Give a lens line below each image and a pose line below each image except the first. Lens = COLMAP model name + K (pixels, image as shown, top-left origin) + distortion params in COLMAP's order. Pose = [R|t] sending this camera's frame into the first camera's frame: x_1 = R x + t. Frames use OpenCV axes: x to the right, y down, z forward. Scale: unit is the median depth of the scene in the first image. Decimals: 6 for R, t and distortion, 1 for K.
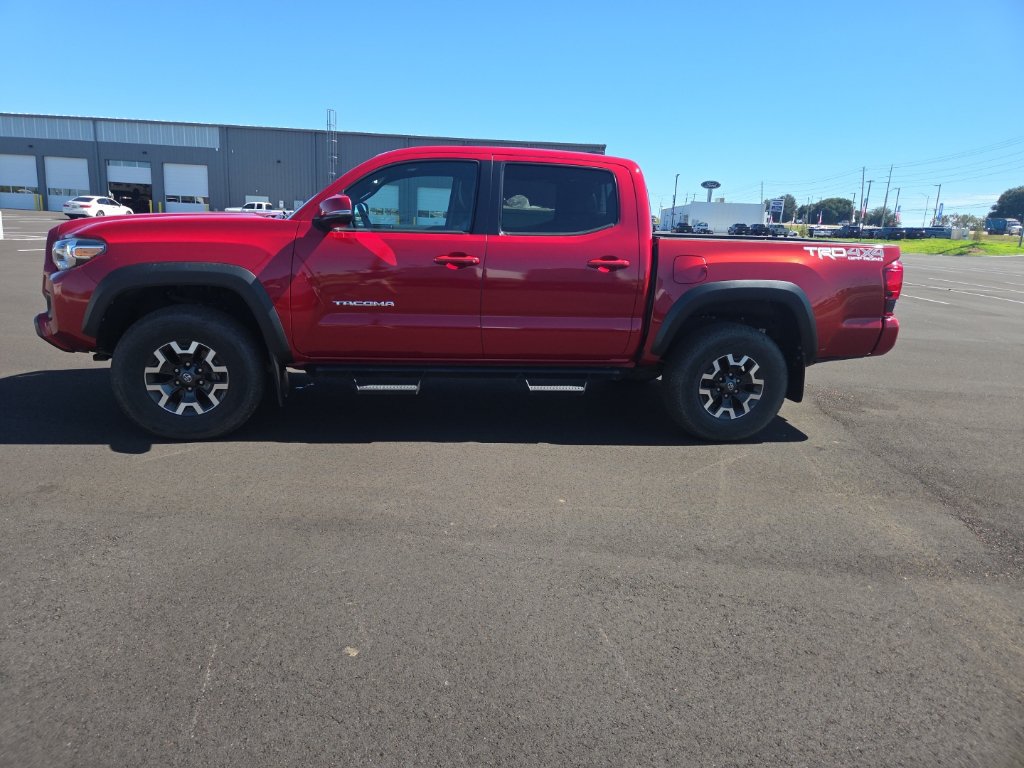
lens RADIAL K [[690.7, 0, 489.6], [0, 690.7, 367.4], [0, 0, 1]] dist [0.073466, -0.063194]
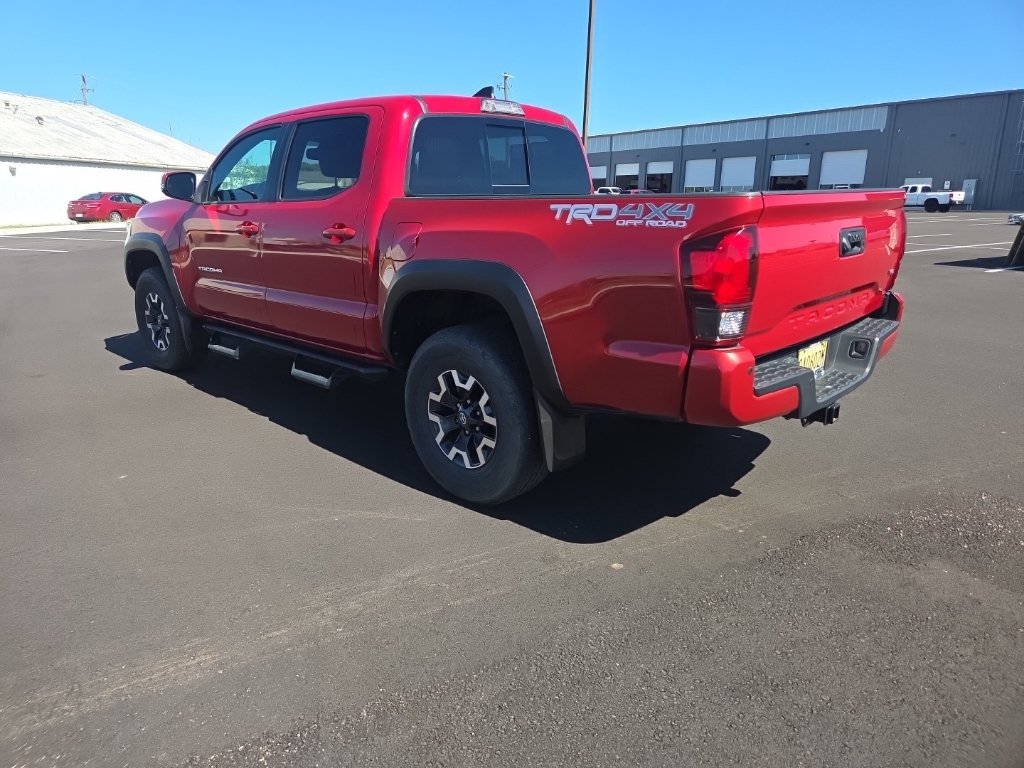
lens RADIAL K [[679.4, 0, 489.9], [0, 679.4, 369.8], [0, 0, 1]] dist [0.079814, -0.074107]
pose [[0.597383, 0.147952, -0.788190, 0.911485], [-0.134490, 0.987398, 0.083413, -0.080812], [0.790598, 0.056174, 0.609753, 0.649064]]
